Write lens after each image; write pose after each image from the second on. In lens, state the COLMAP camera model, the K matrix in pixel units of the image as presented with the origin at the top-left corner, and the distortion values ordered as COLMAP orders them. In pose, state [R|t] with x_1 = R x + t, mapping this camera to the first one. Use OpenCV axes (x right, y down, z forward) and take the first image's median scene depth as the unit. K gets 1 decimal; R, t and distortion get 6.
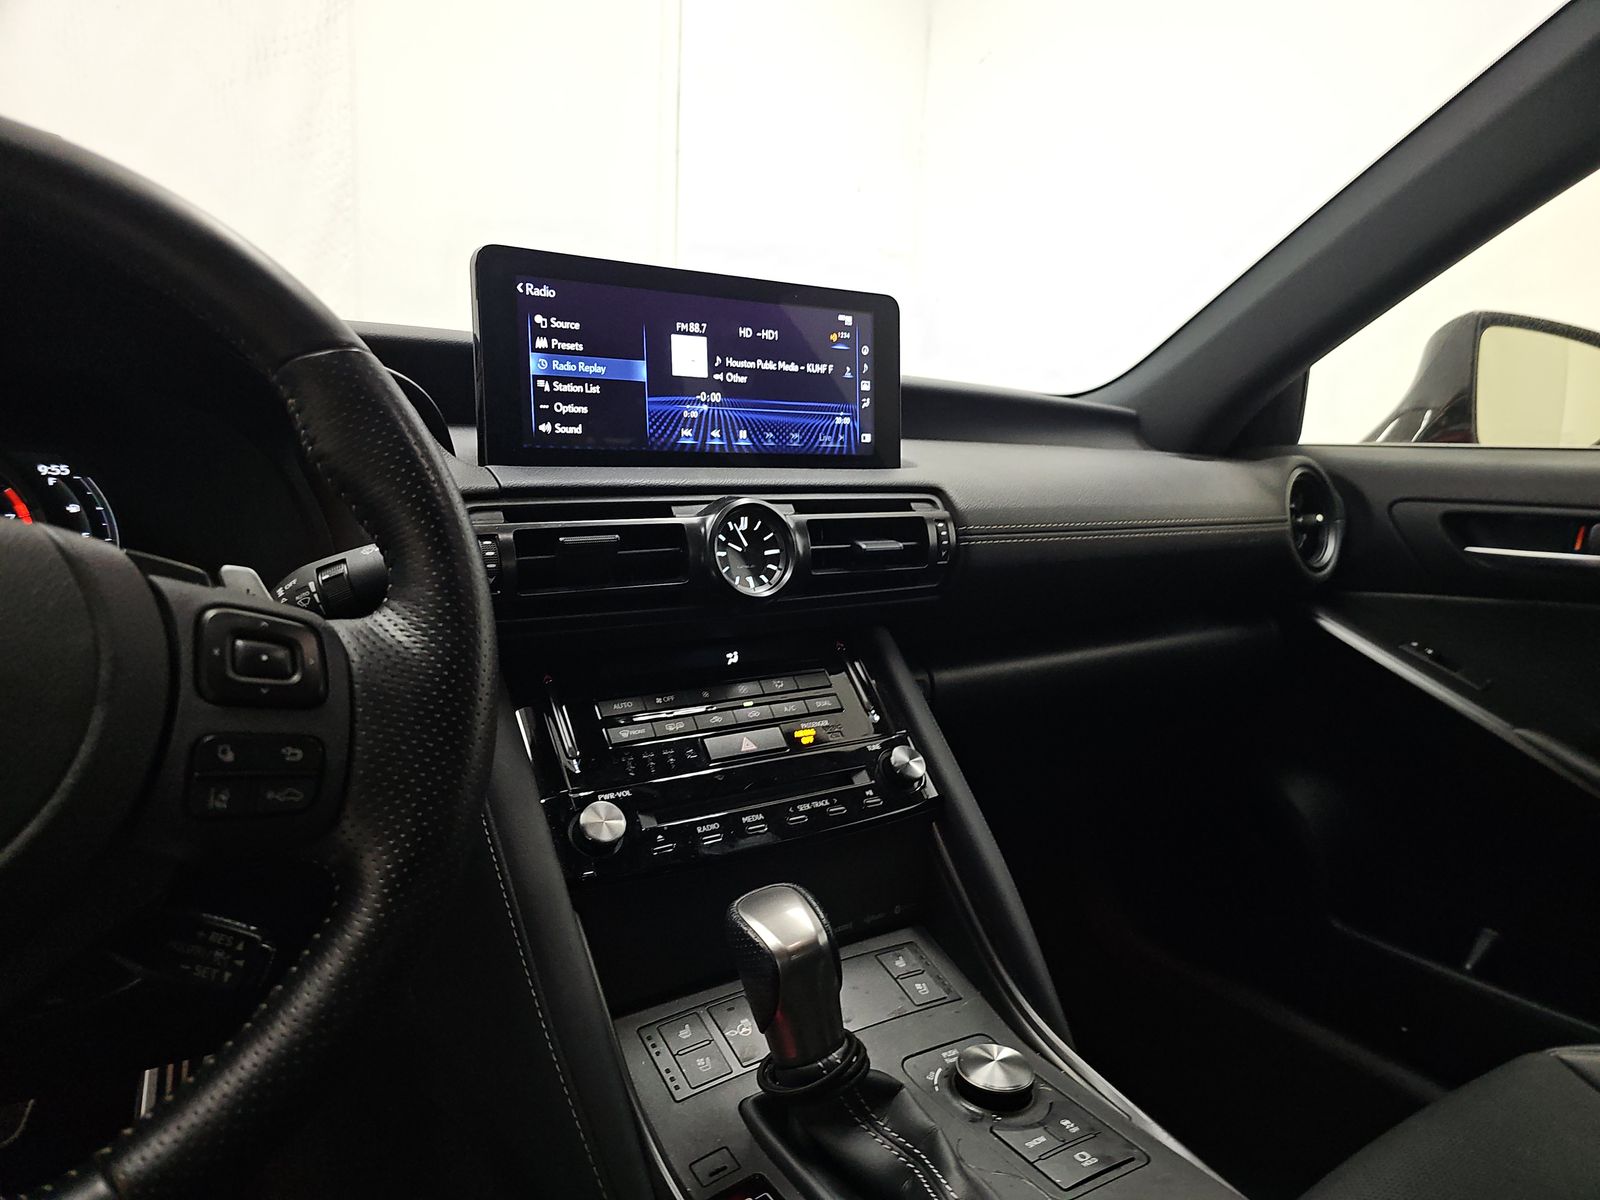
lens RADIAL K [[1065.1, 0, 788.5], [0, 1065.1, 599.2], [0, 0, 1]] dist [0.053878, -0.057676]
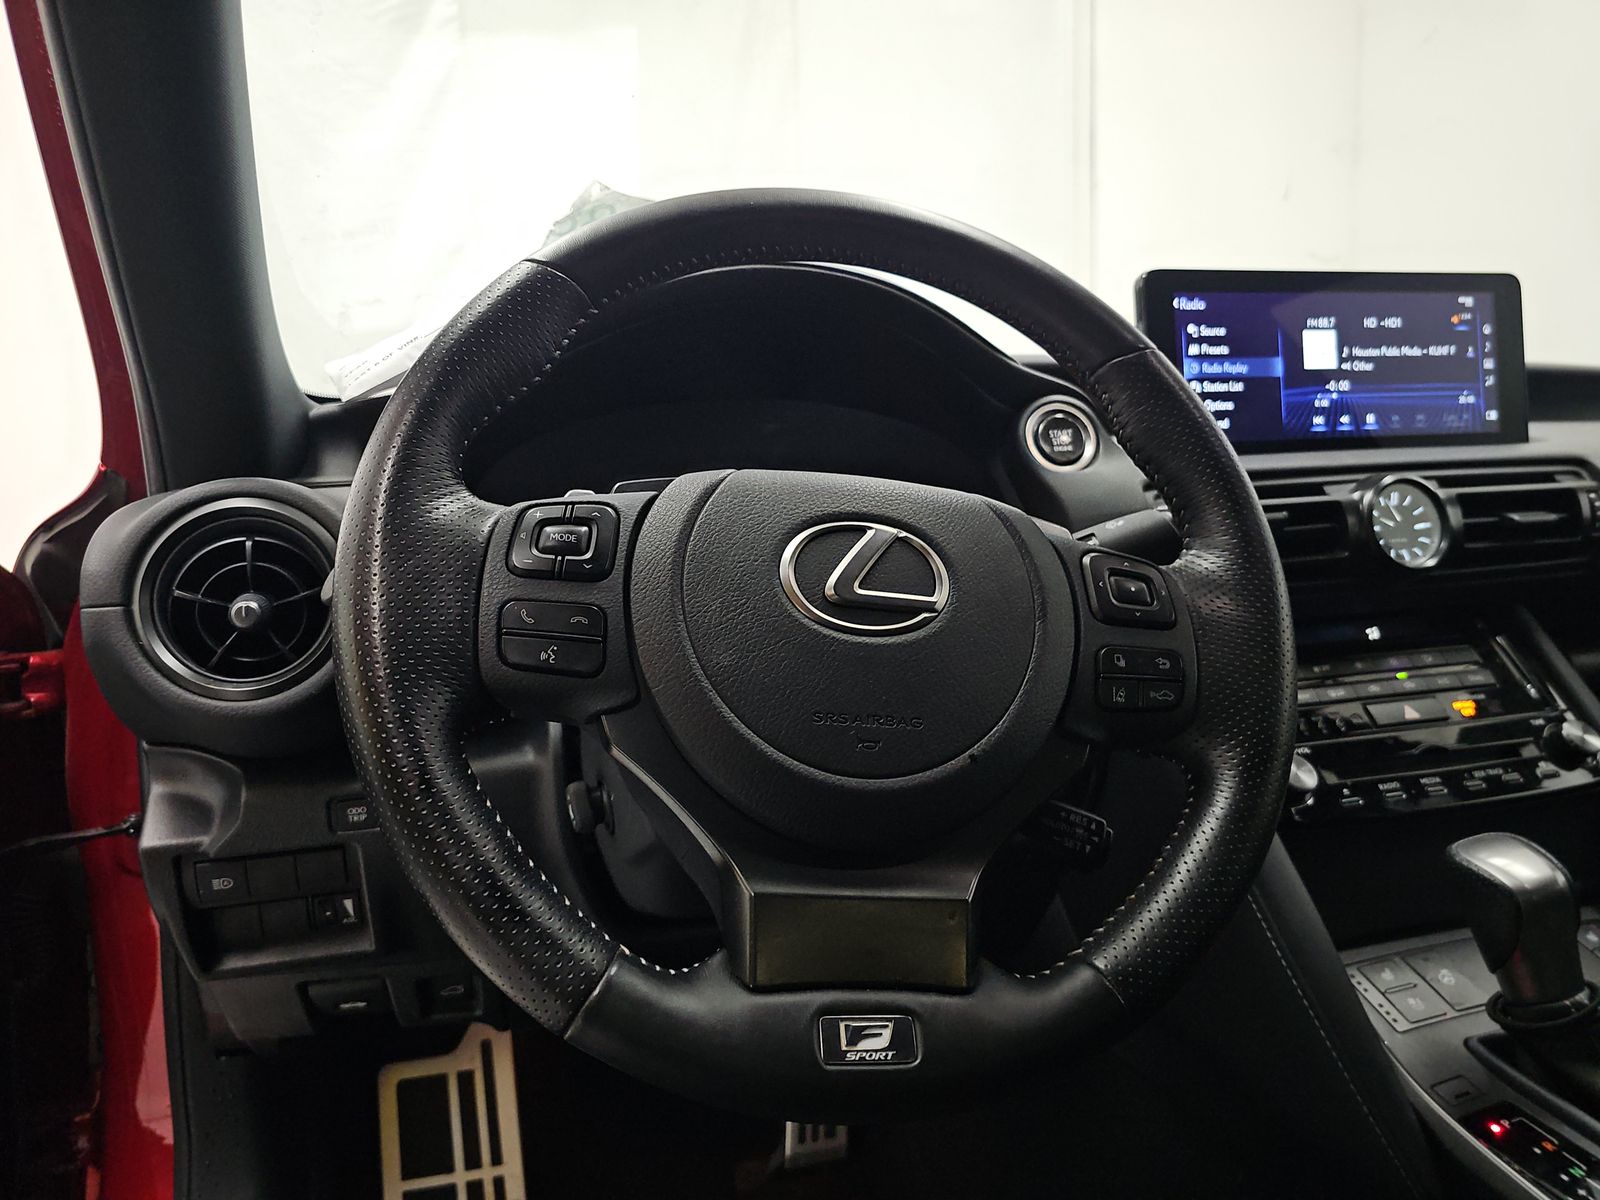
lens RADIAL K [[1079.8, 0, 800.1], [0, 1079.8, 572.1], [0, 0, 1]] dist [-0.018101, -0.001110]
pose [[0.934839, -0.038955, -0.352929, -0.214388], [0.016279, 0.997620, -0.066996, 0.059976], [0.354700, 0.056885, 0.933248, -0.179645]]
